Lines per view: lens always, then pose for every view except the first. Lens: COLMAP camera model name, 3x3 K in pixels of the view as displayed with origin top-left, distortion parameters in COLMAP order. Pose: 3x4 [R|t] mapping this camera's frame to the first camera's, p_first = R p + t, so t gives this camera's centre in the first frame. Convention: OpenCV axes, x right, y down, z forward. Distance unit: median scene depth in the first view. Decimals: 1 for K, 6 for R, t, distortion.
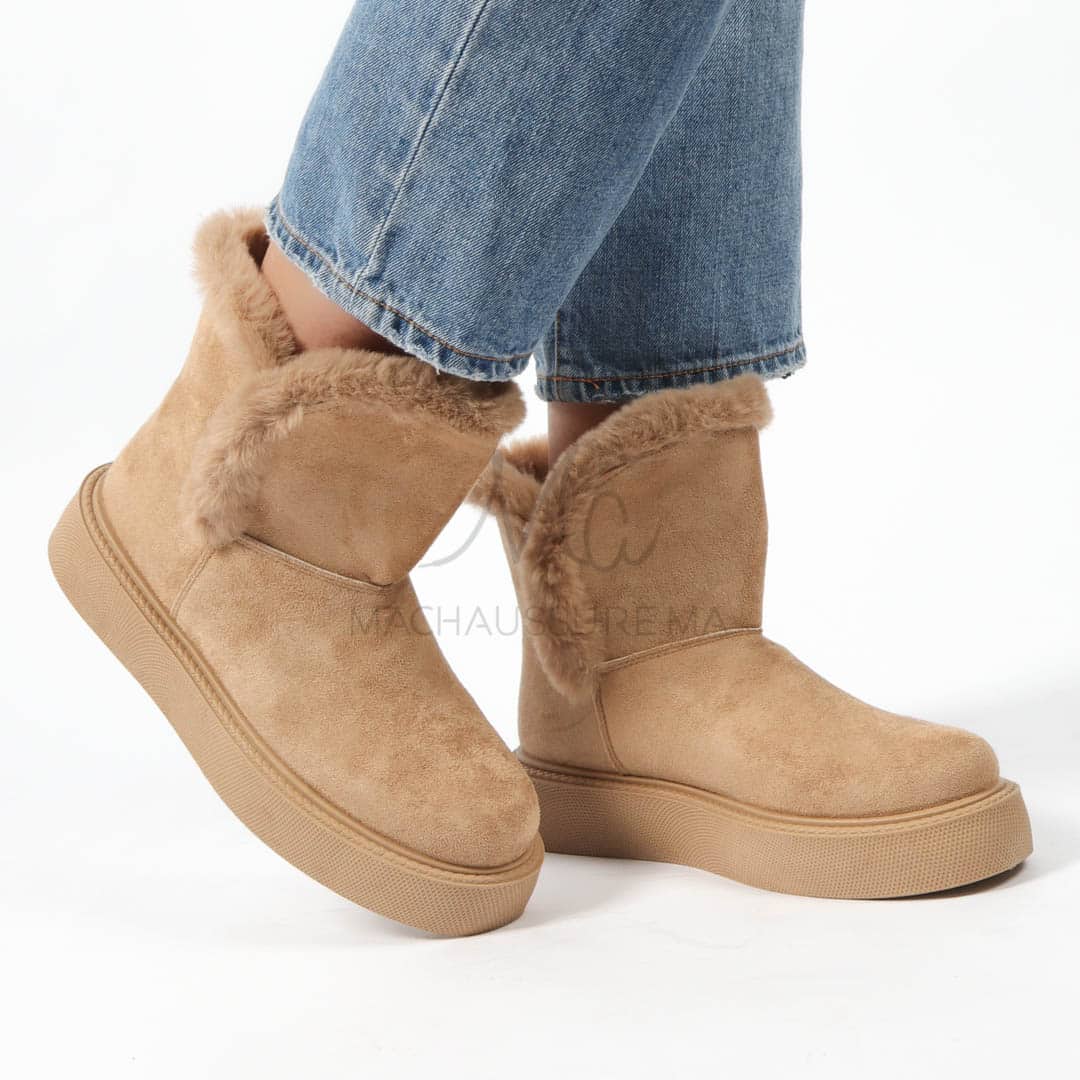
lens RADIAL K [[1732.7, 0, 540.0], [0, 1732.7, 540.0], [0, 0, 1]] dist [0.093814, 0.003394]
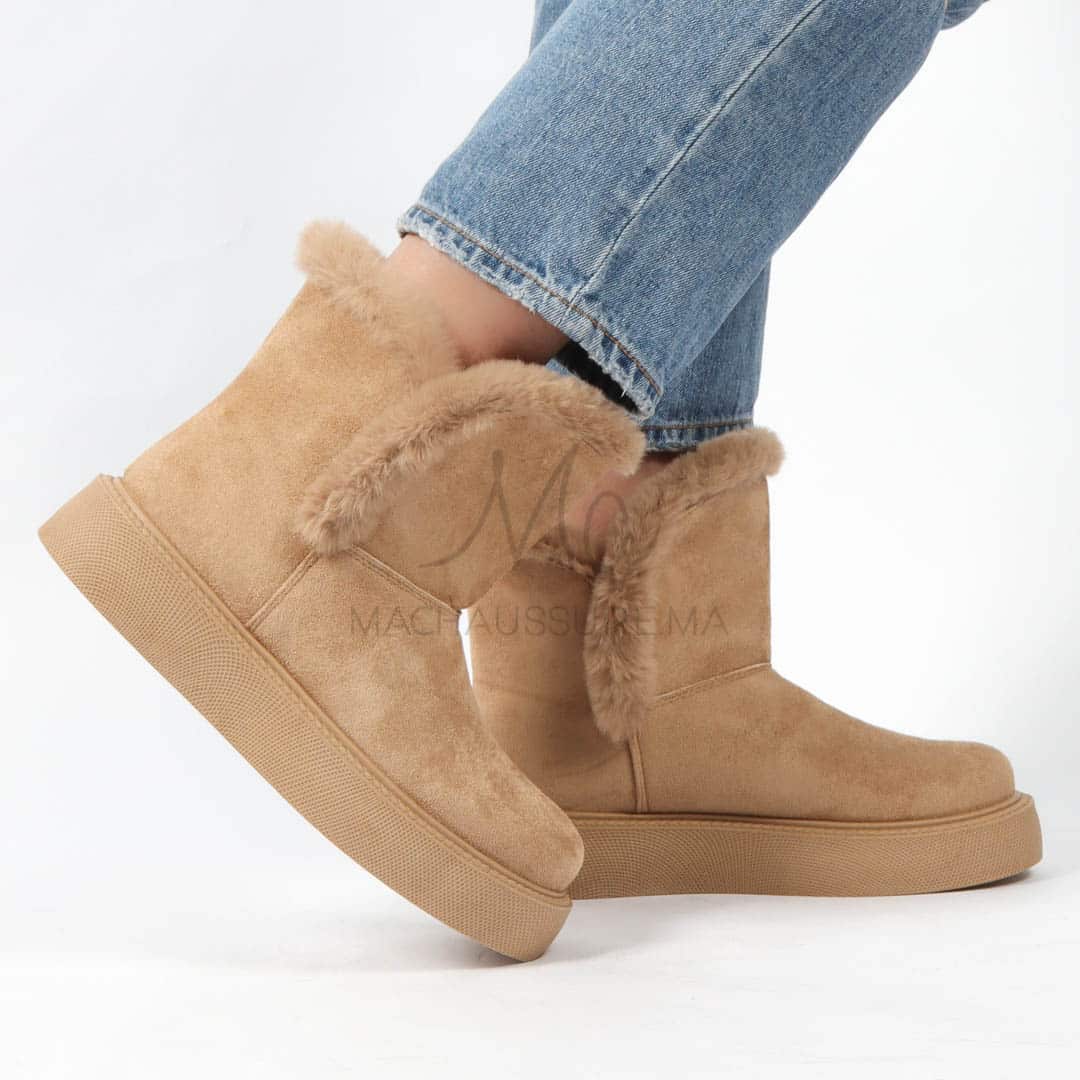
lens RADIAL K [[1732.7, 0, 540.0], [0, 1732.7, 540.0], [0, 0, 1]] dist [0.093814, 0.003394]
pose [[0.900536, 0.068685, 0.429322, -0.560006], [-0.033879, 0.995526, -0.088206, 0.087433], [-0.433460, 0.064887, 0.898834, 0.088934]]
